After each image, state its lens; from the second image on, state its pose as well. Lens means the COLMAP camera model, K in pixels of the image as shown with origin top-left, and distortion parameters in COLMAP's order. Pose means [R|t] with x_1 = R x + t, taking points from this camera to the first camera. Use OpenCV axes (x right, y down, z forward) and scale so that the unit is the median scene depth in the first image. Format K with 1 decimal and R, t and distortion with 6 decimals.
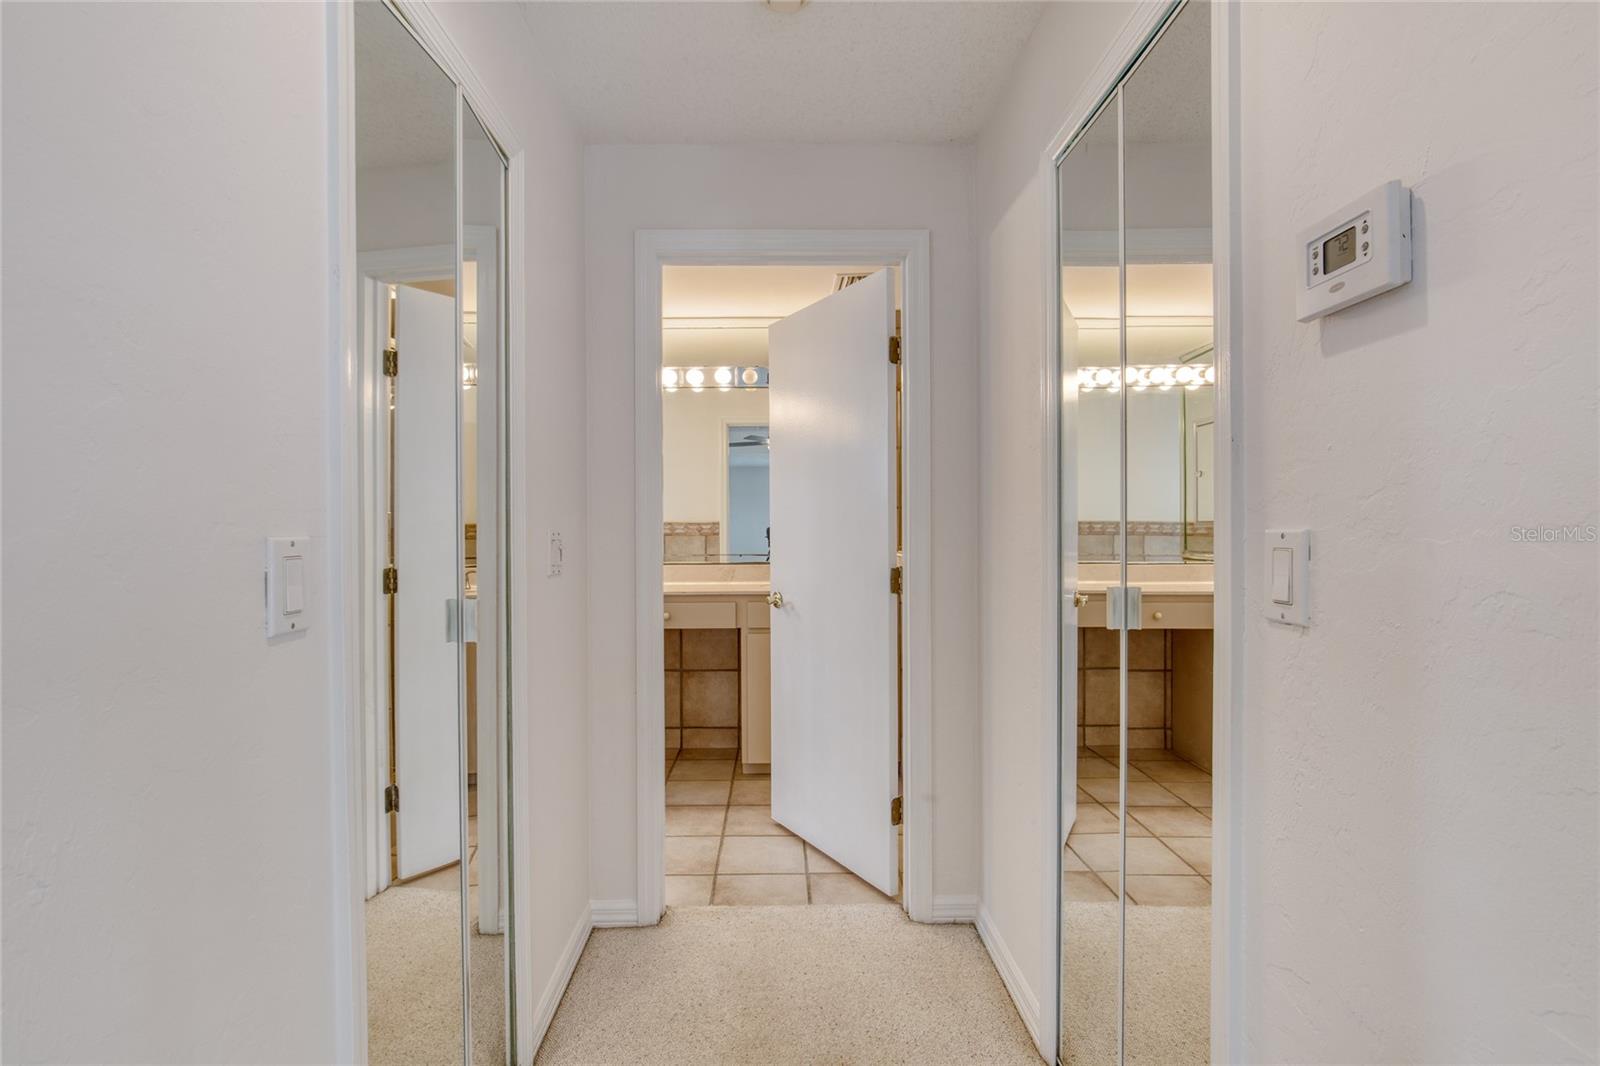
lens RADIAL K [[741.8, 0, 773.7], [0, 741.8, 532.7], [0, 0, 1]] dist [-0.002952, -0.000106]
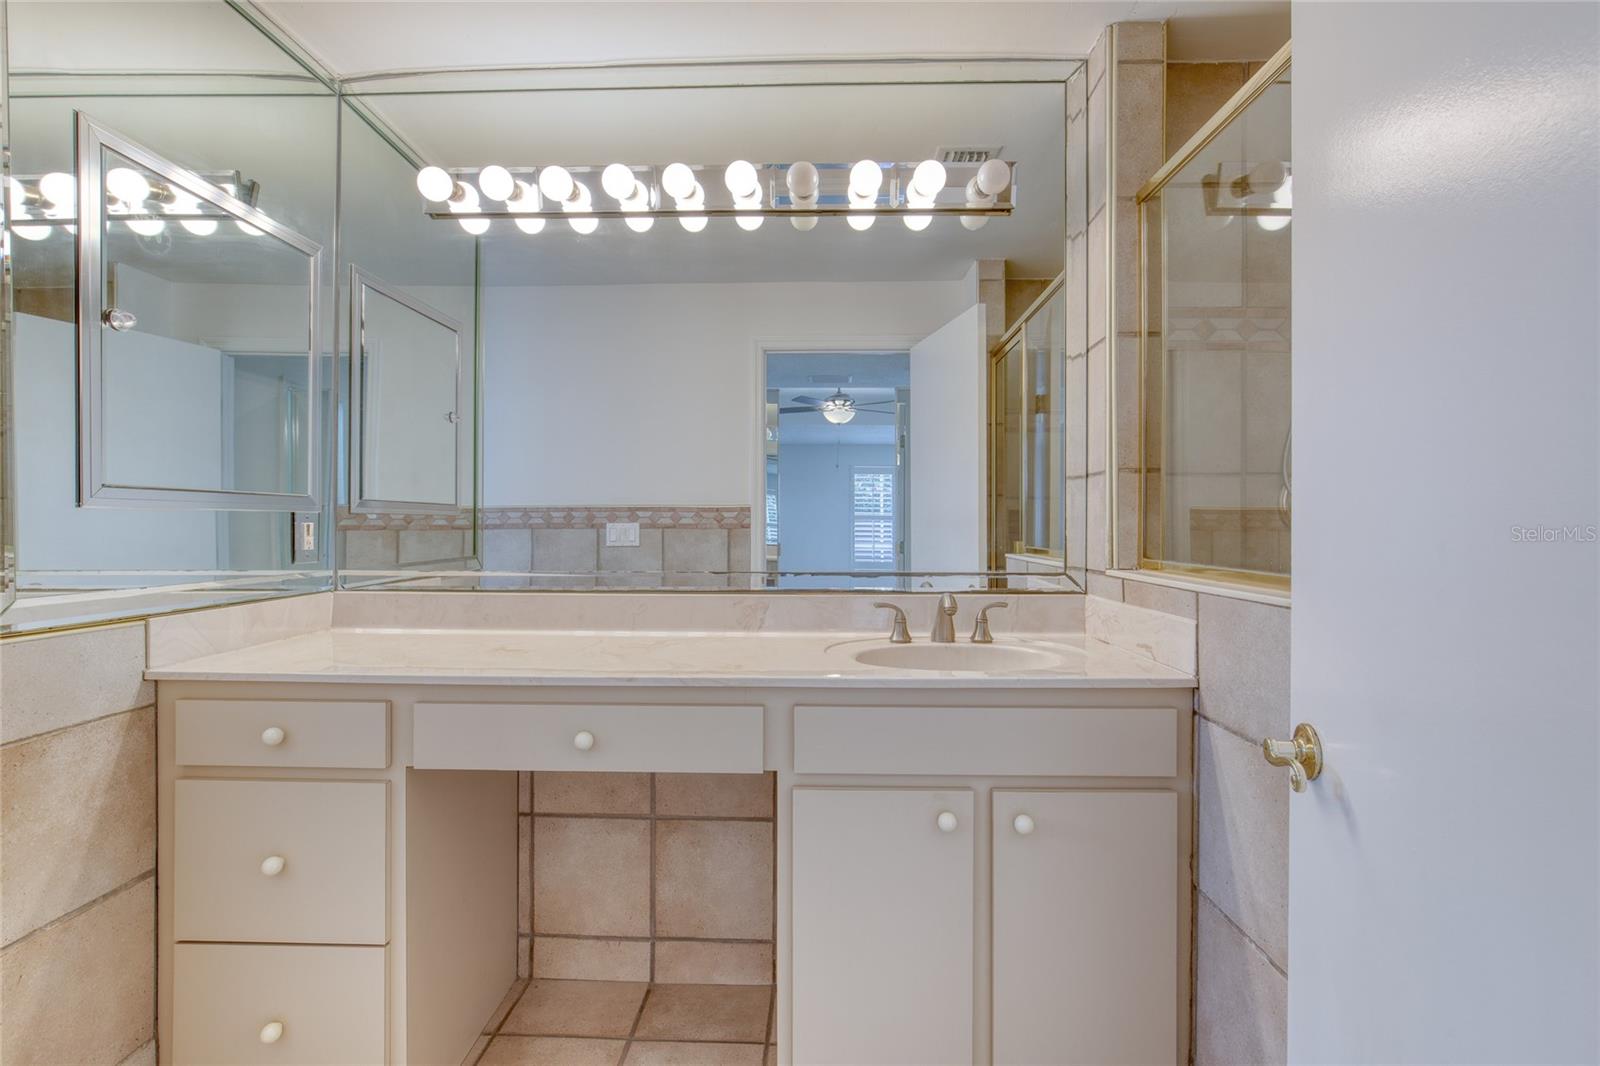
lens RADIAL K [[733.7, 0, 790.6], [0, 733.7, 534.4], [0, 0, 1]] dist [-0.018173, 0.010837]
pose [[0.999139, 0.006614, -0.040949, -0.019757], [-0.006032, 0.999880, 0.014303, -0.000495], [0.041039, -0.014044, 0.999059, 0.544087]]
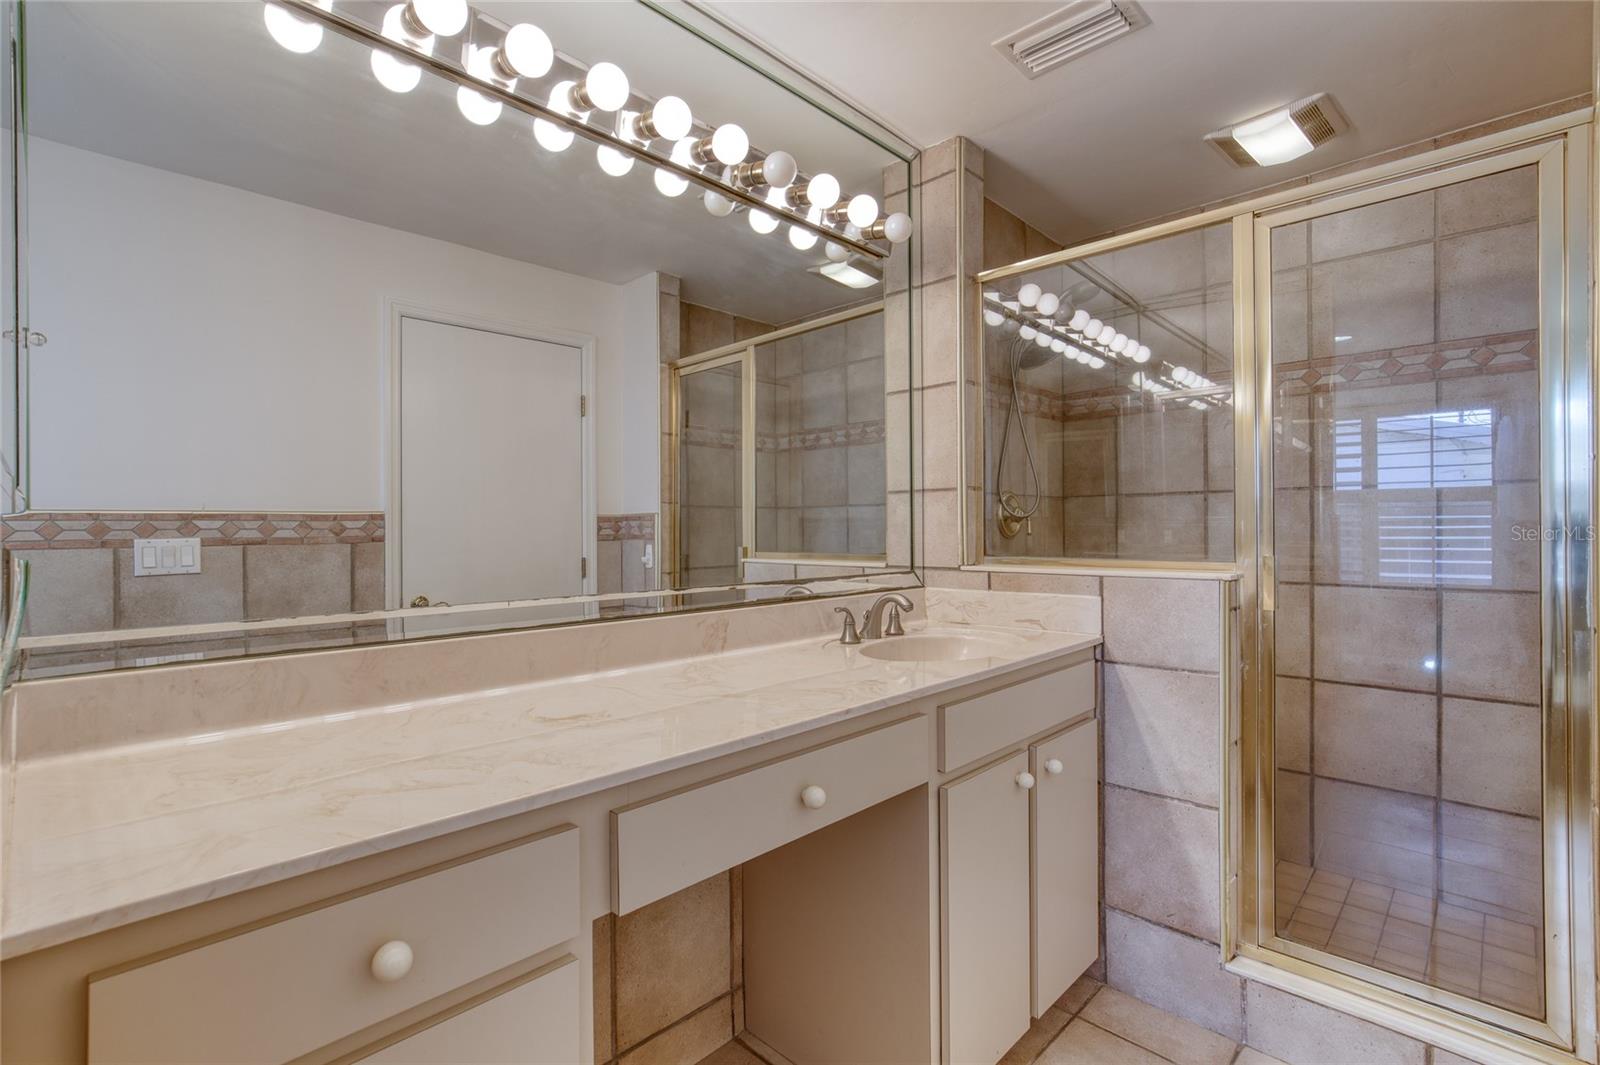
lens RADIAL K [[741.8, 0, 773.7], [0, 741.8, 532.2], [0, 0, 1]] dist [-0.002952, -0.000106]
pose [[0.722526, -0.006632, 0.691312, -0.319951], [0.008528, 0.999963, 0.000680, -0.001416], [-0.691292, 0.005404, 0.722556, 0.672305]]
